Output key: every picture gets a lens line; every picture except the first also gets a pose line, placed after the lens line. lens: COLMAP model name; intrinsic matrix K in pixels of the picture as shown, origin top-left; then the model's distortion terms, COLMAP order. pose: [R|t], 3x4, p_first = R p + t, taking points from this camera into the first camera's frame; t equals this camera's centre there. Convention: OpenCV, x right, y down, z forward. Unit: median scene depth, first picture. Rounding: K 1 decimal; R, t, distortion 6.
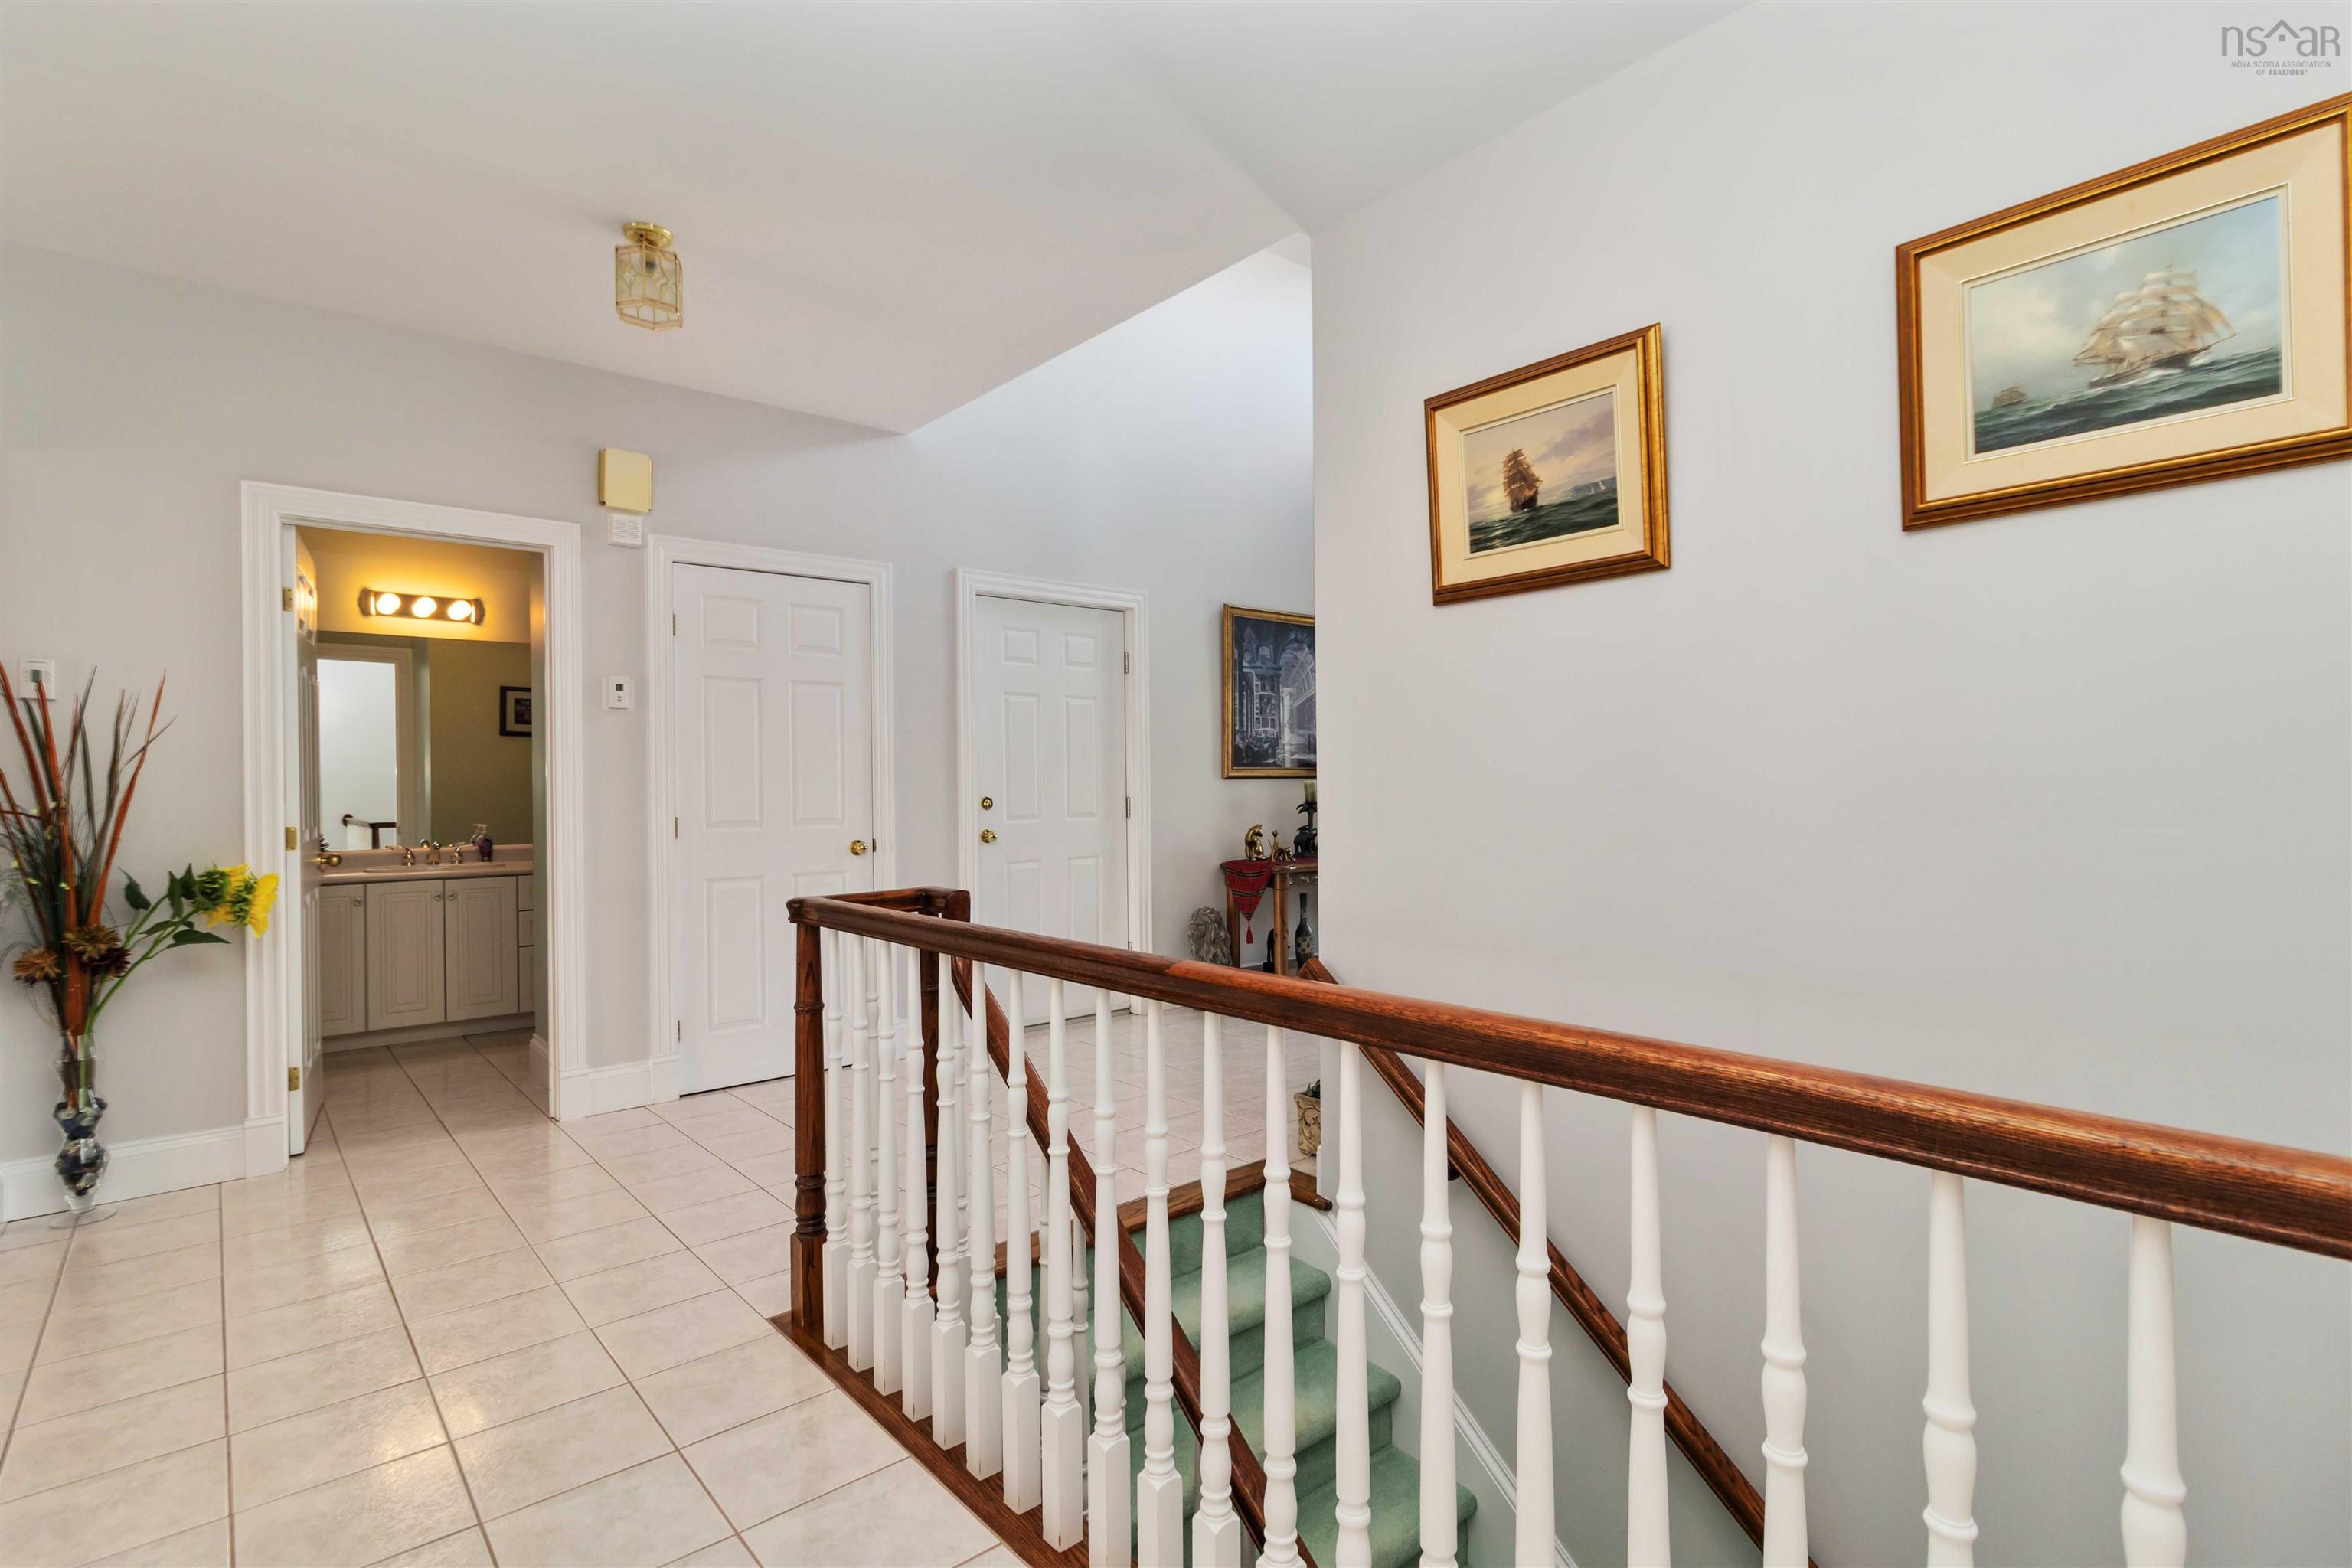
lens RADIAL K [[1113.2, 0, 1173.9], [0, 1113.2, 779.8], [0, 0, 1]] dist [0.003281, -0.001034]
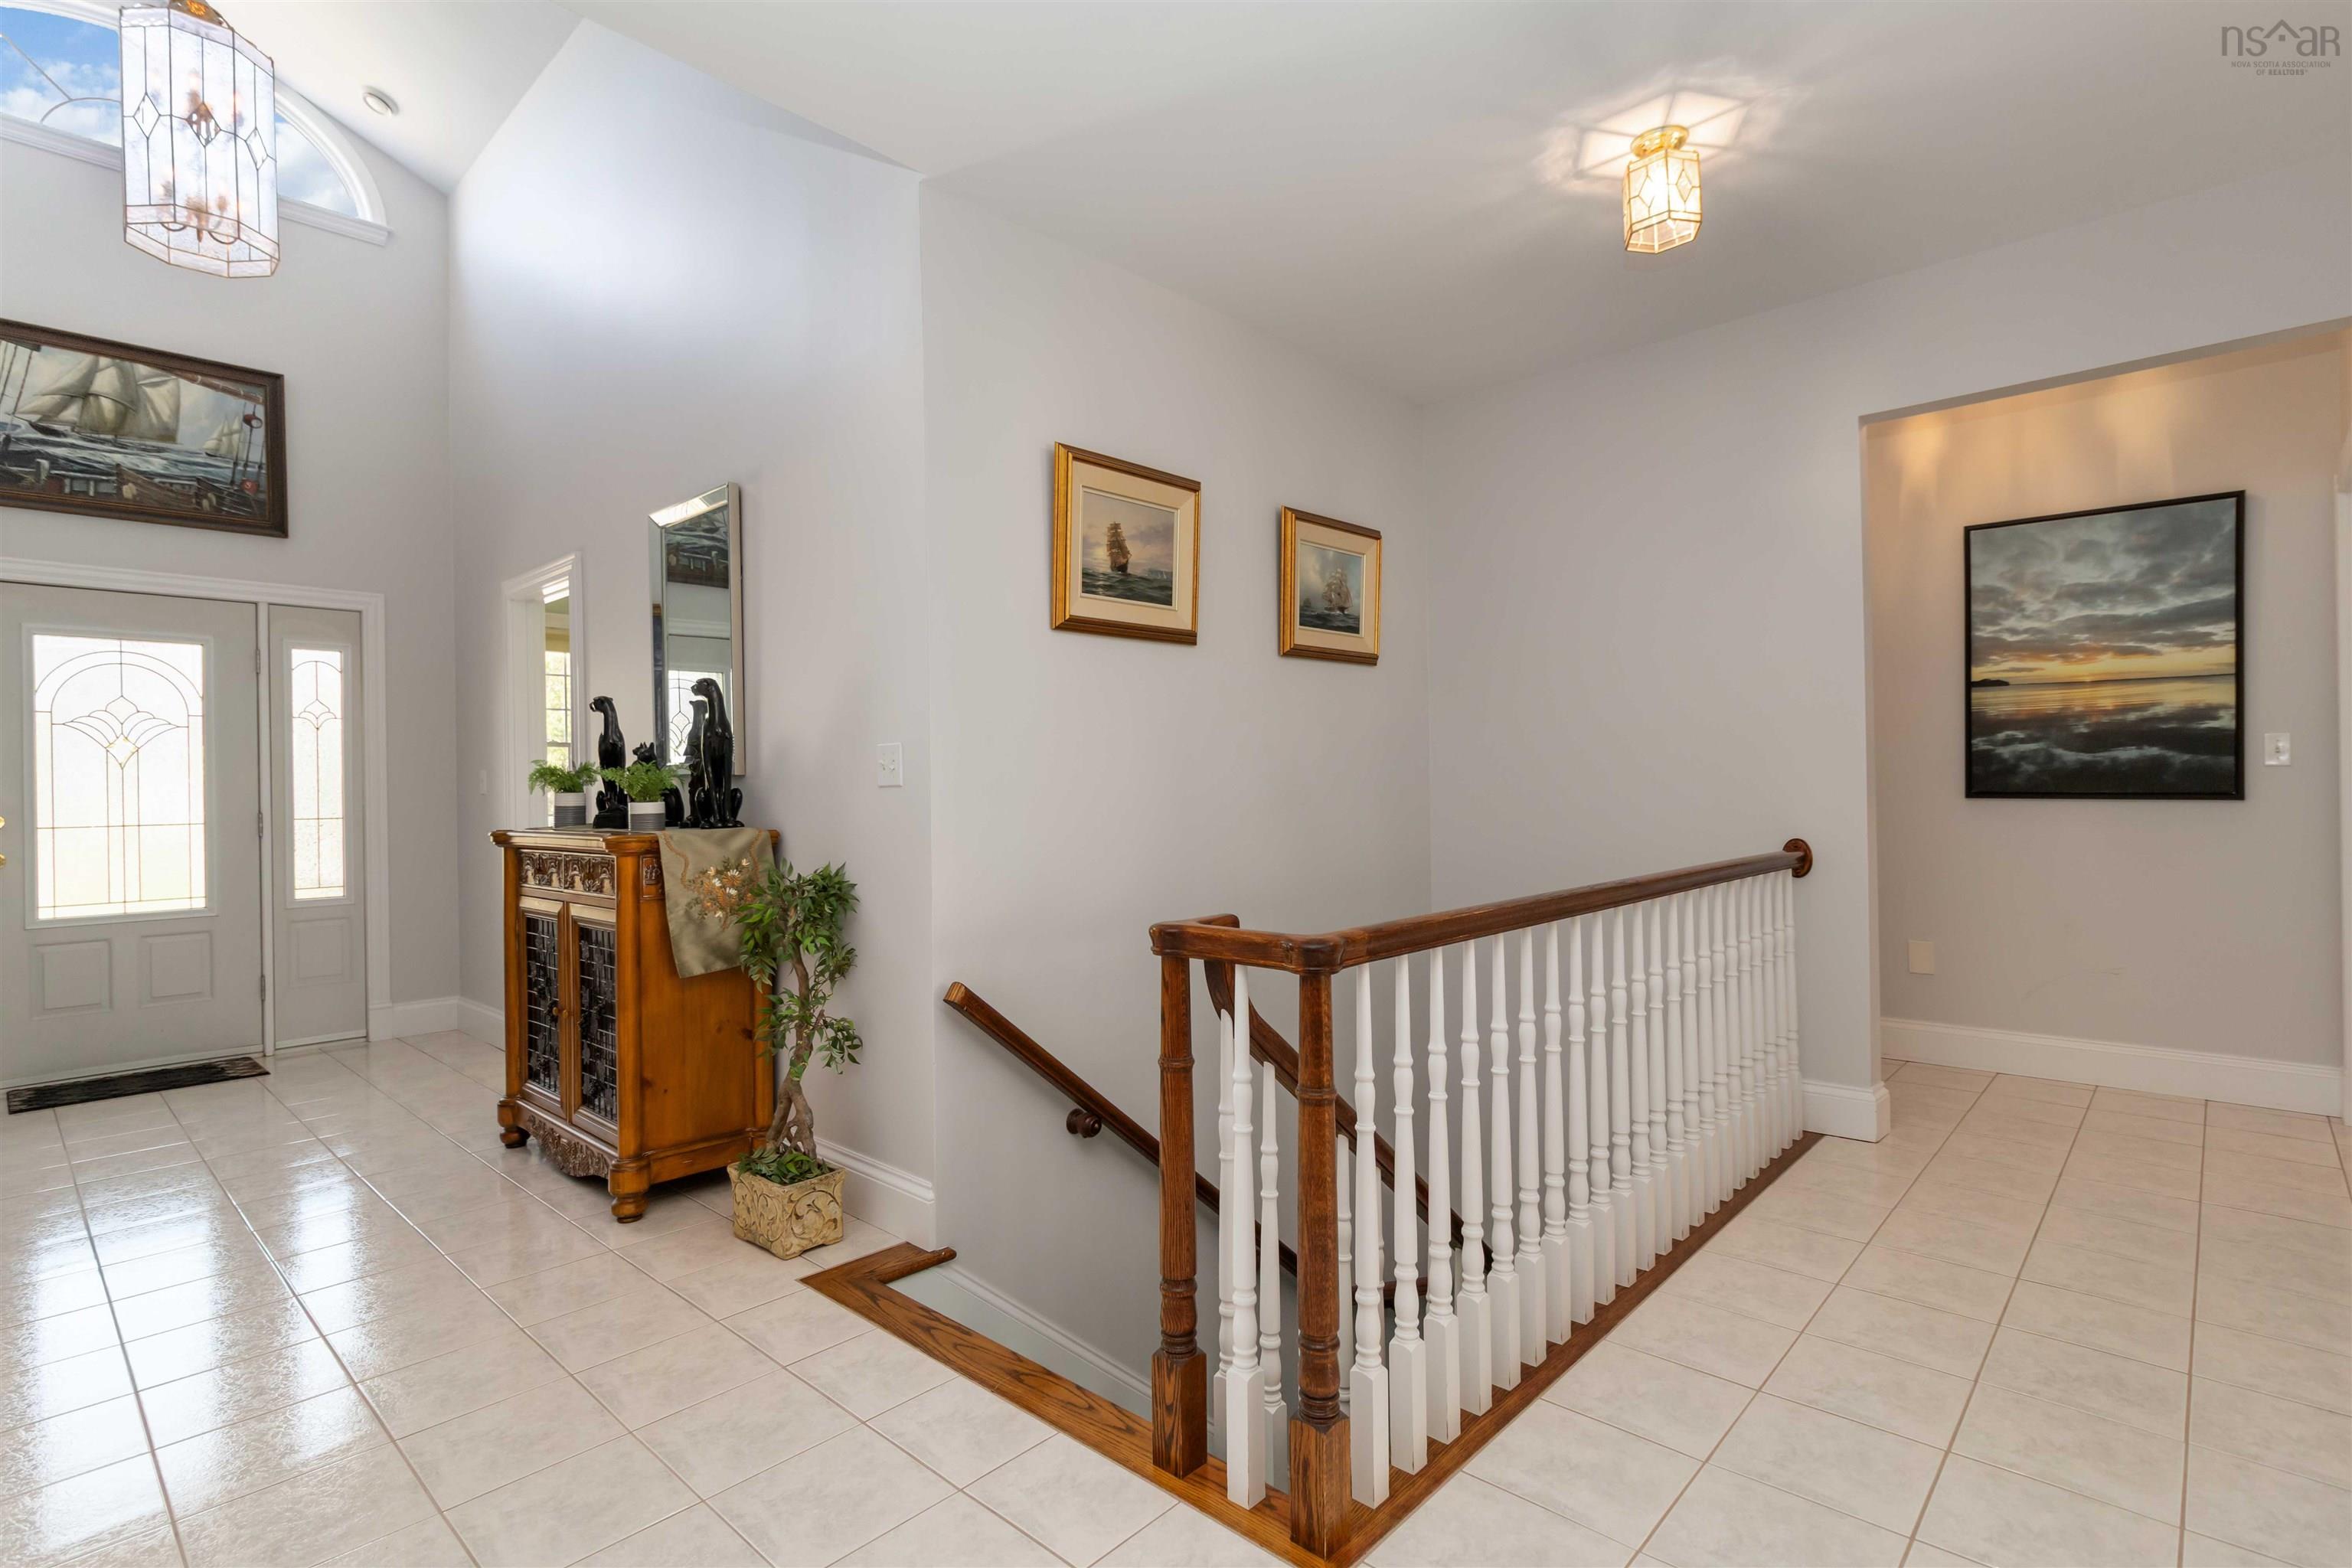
lens RADIAL K [[1113.2, 0, 1183.5], [0, 1113.2, 787.7], [0, 0, 1]] dist [0.003281, -0.001034]
pose [[-0.115027, 0.006482, 0.993341, -0.984650], [0.011008, 0.999926, -0.005250, 0.009187], [-0.993301, 0.010331, -0.115090, 1.122661]]
